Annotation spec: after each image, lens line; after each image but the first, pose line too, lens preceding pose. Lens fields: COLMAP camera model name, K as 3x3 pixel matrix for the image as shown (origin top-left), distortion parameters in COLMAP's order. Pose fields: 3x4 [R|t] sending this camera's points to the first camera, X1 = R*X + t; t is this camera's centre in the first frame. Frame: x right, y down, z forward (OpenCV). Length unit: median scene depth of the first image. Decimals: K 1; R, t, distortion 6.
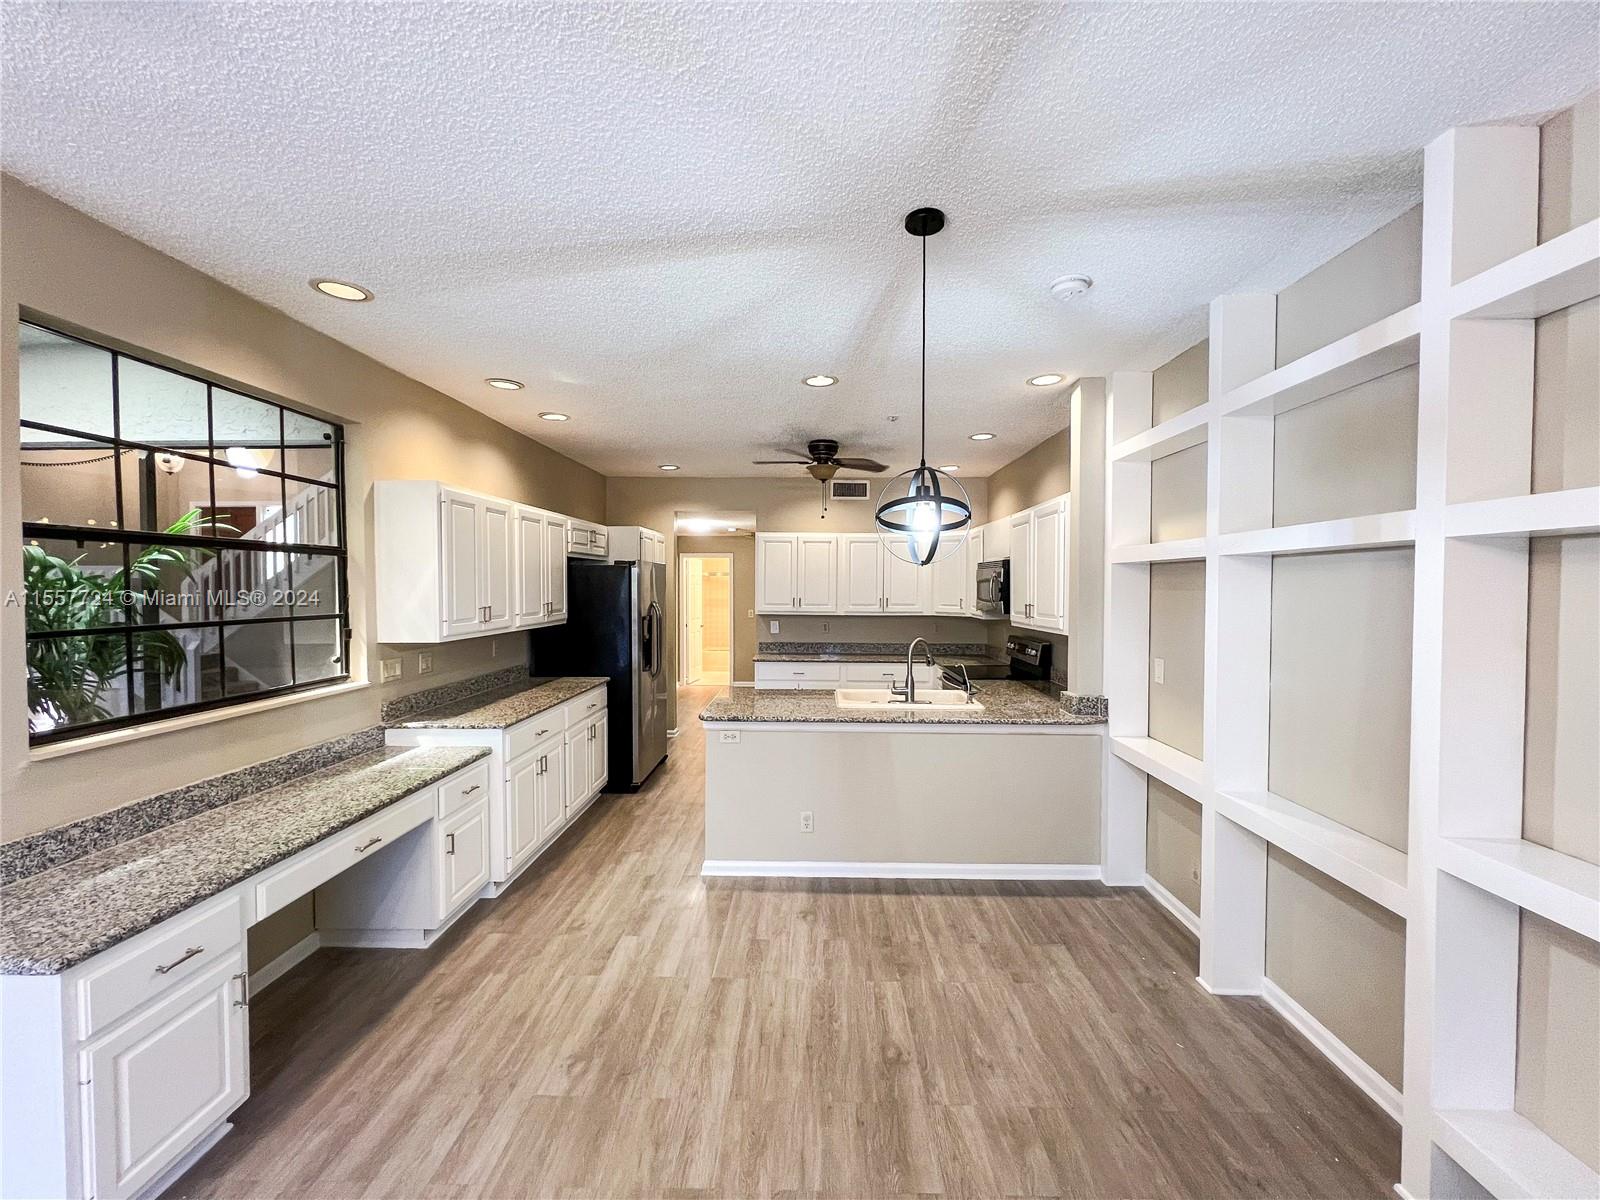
lens RADIAL K [[644.2, 0, 798.8], [0, 644.2, 600.1], [0, 0, 1]] dist [-0.002191, 0.000863]
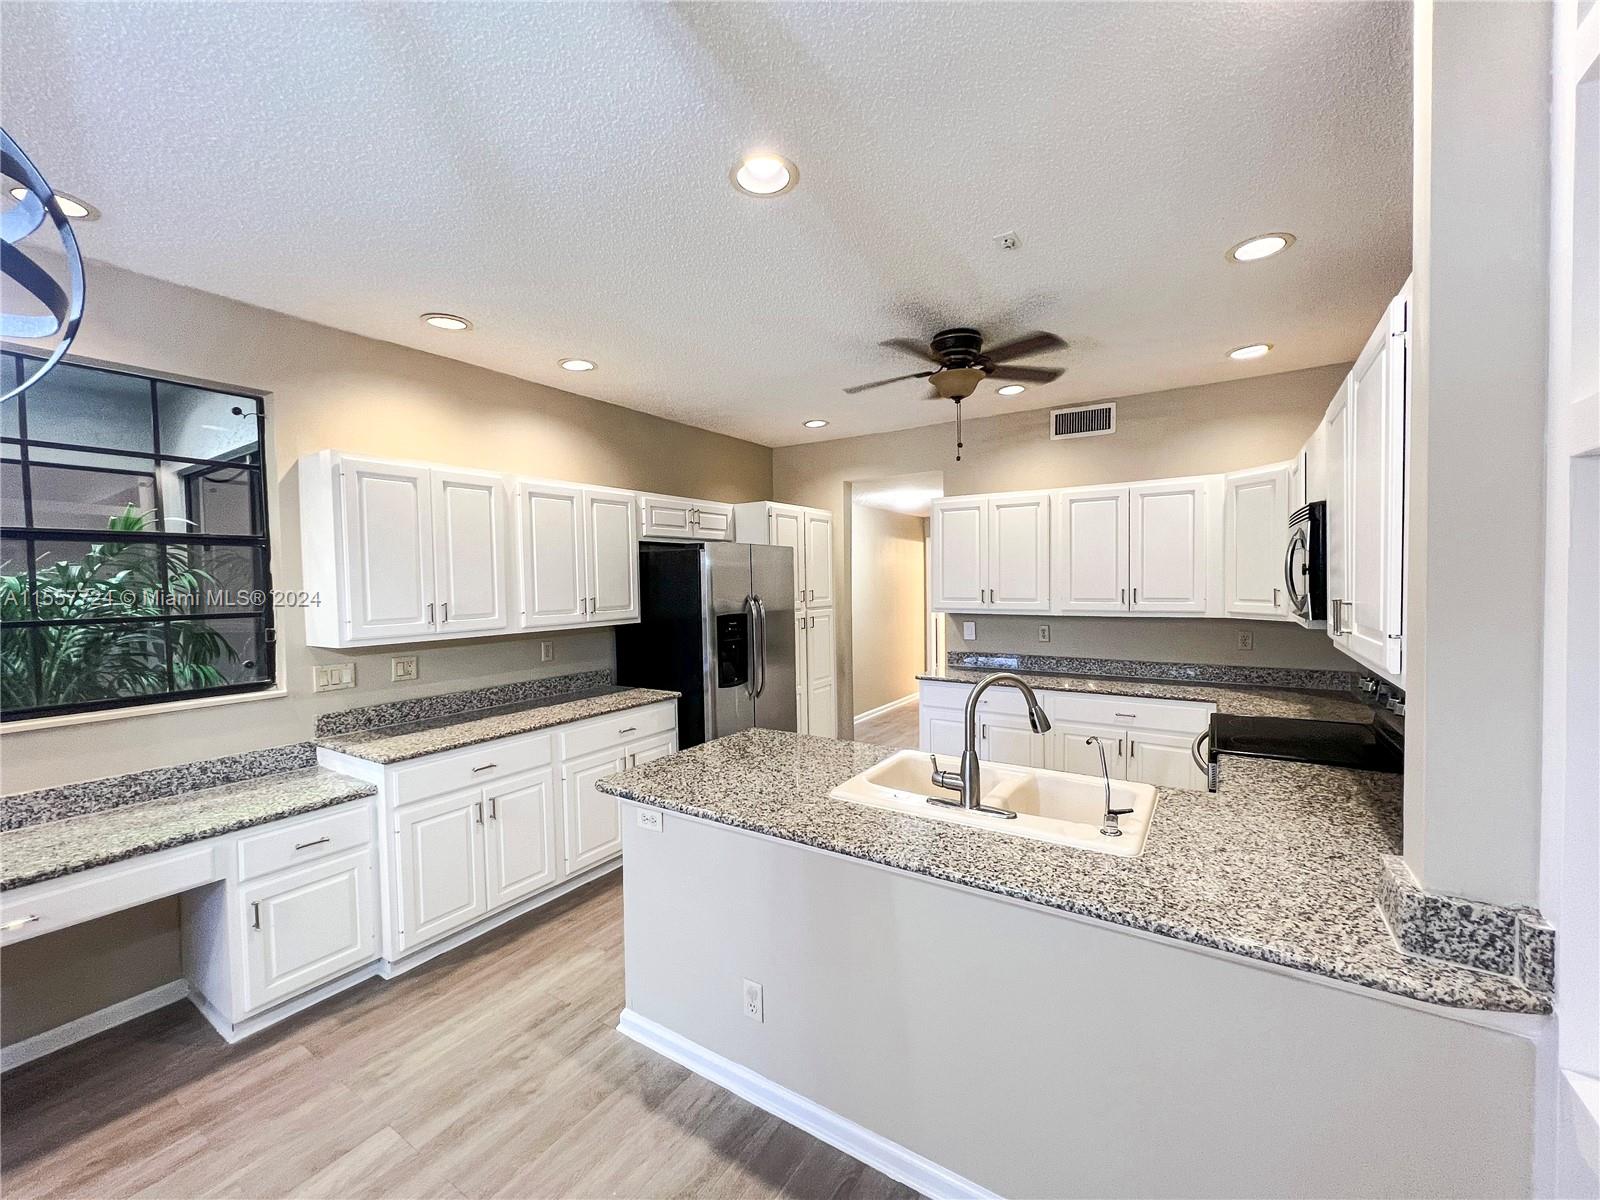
lens RADIAL K [[644.2, 0, 799.4], [0, 644.2, 601.6], [0, 0, 1]] dist [-0.002191, 0.000863]
pose [[0.851783, 0.002181, -0.523890, 0.361906], [0.005289, 0.999905, 0.012761, -0.000612], [0.523867, -0.013640, 0.851691, 0.611718]]
